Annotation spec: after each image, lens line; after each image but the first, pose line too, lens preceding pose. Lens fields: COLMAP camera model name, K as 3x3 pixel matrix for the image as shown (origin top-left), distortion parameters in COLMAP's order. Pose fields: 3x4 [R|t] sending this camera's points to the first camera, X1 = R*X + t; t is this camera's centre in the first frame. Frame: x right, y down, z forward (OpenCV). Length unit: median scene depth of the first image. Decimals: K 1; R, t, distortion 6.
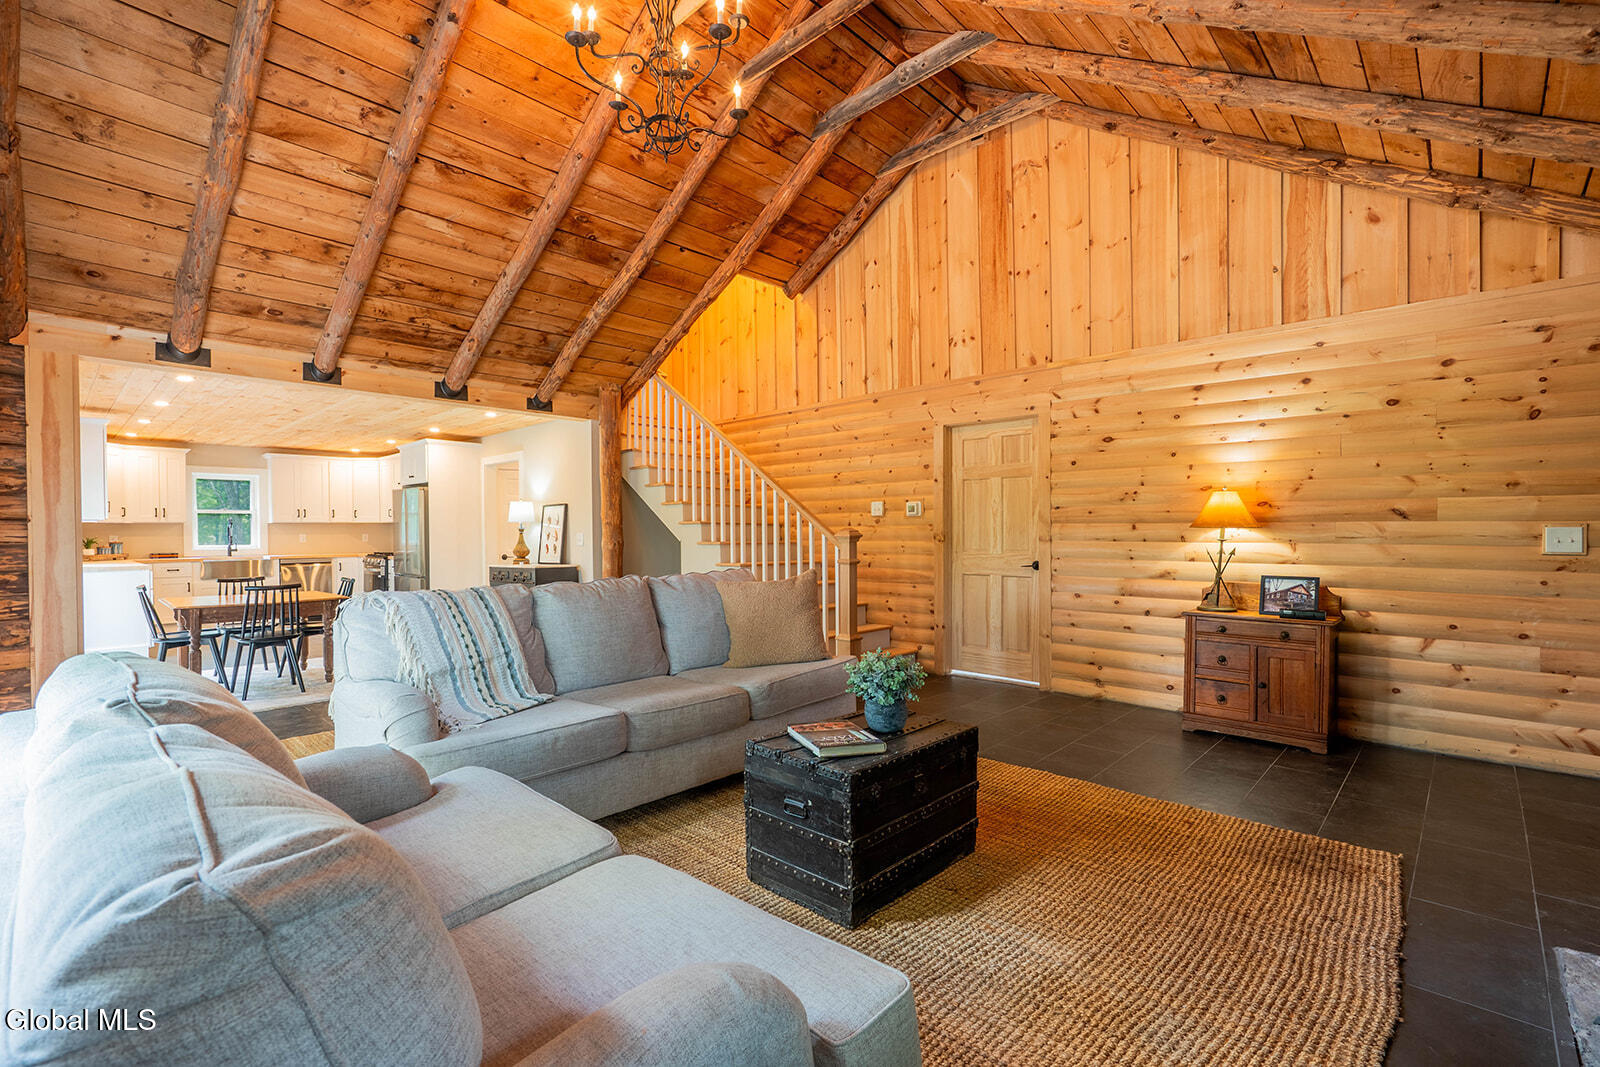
lens RADIAL K [[736.6, 0, 794.4], [0, 736.6, 540.9], [0, 0, 1]] dist [-0.010925, 0.002933]
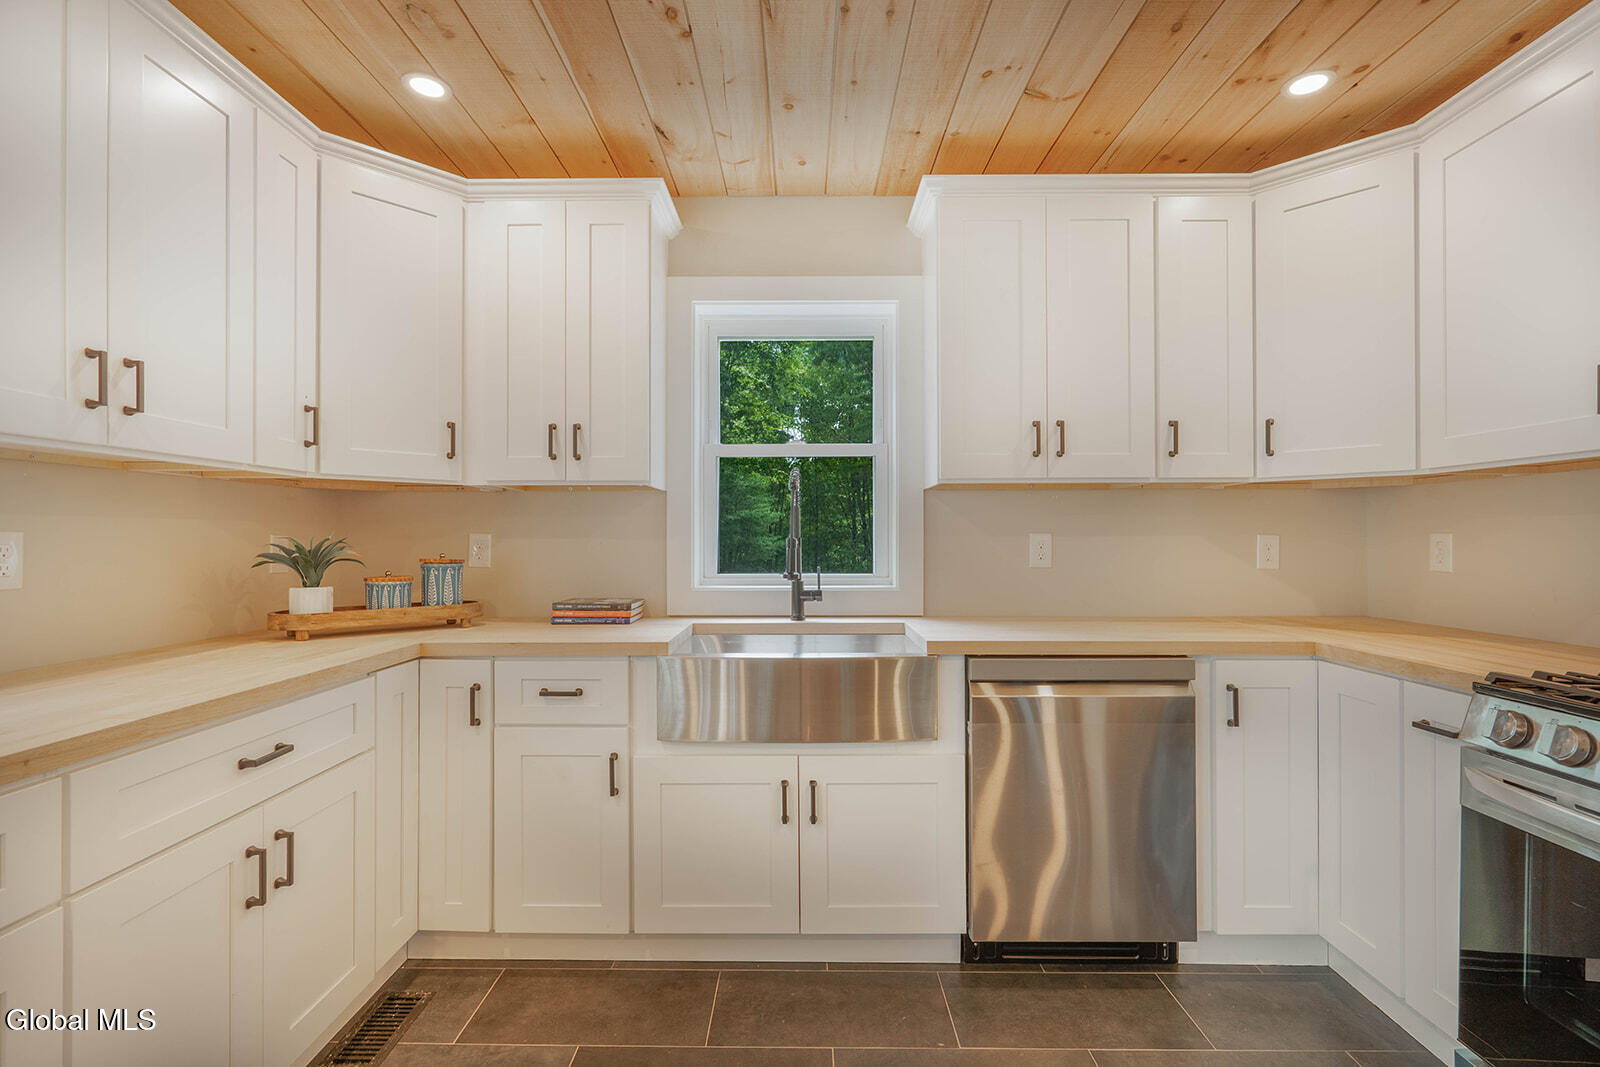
lens RADIAL K [[736.6, 0, 791.9], [0, 736.6, 534.4], [0, 0, 1]] dist [-0.010925, 0.002933]
pose [[0.677597, 0.002532, -0.735429, -0.612670], [-0.015315, 0.999826, -0.010668, -0.005677], [0.735274, 0.018491, 0.677518, 0.864643]]
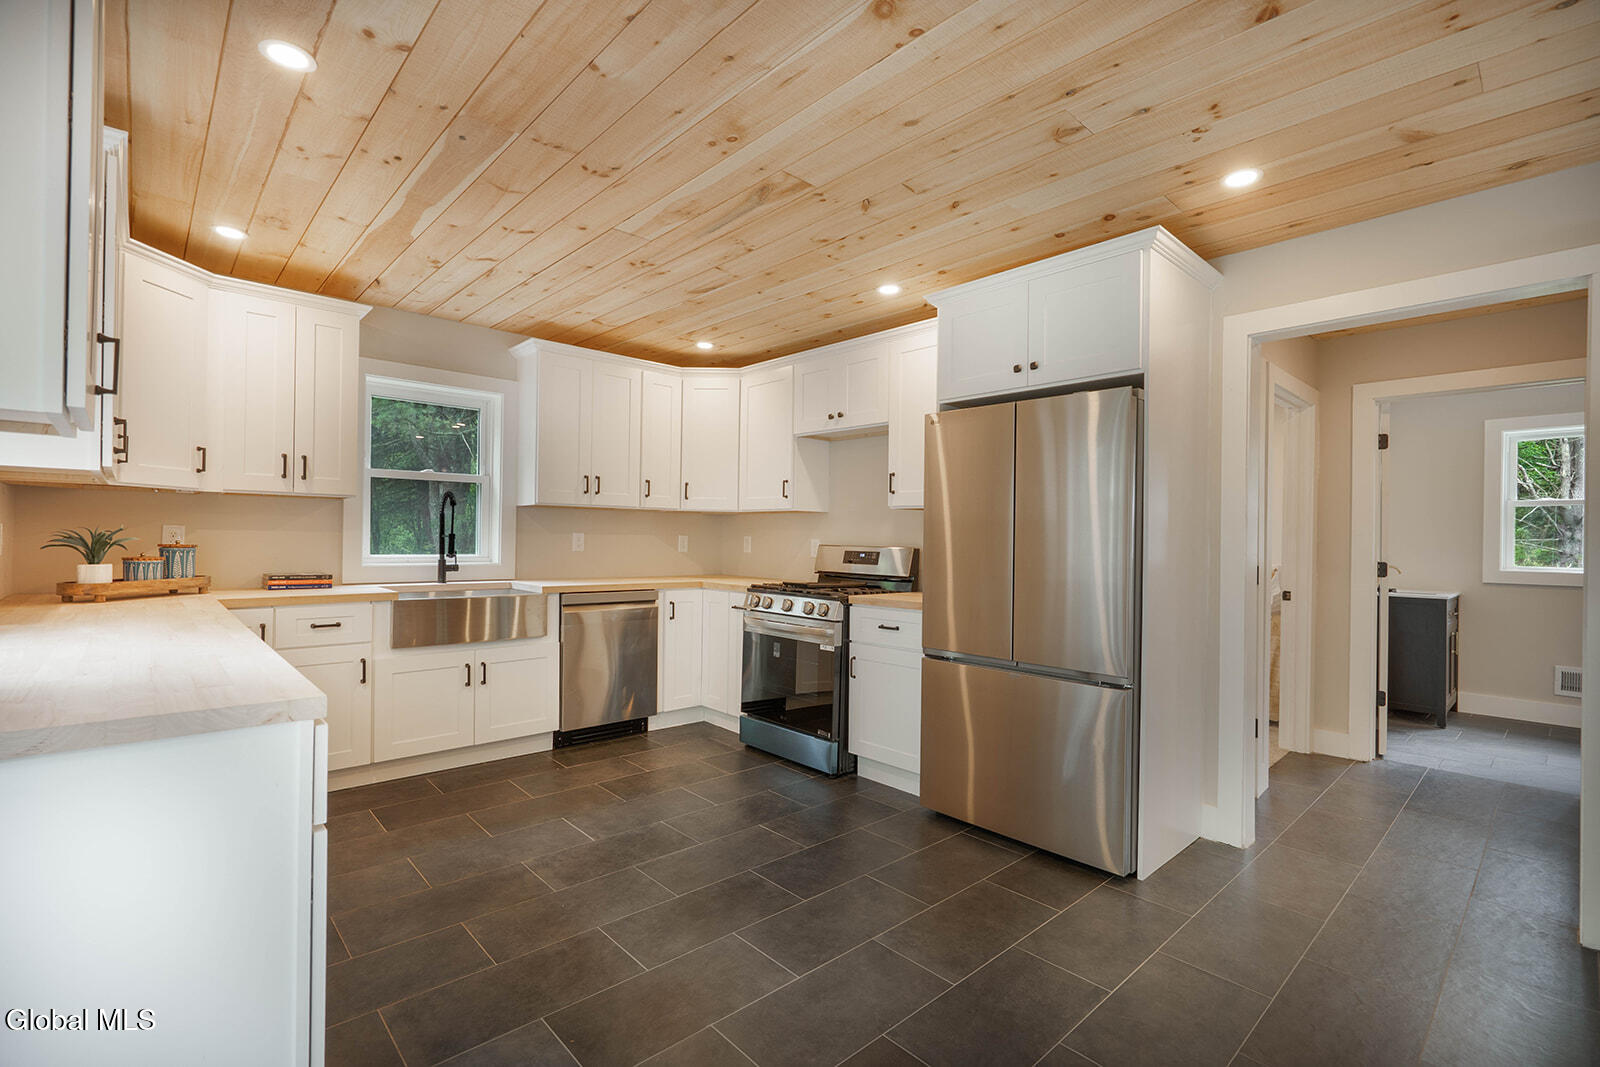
lens RADIAL K [[736.6, 0, 794.9], [0, 736.6, 531.7], [0, 0, 1]] dist [-0.010925, 0.002933]
pose [[0.996674, 0.021997, -0.078461, -0.565020], [-0.023976, 0.999416, -0.024363, -0.002524], [0.077879, 0.026163, 0.996619, 0.627942]]
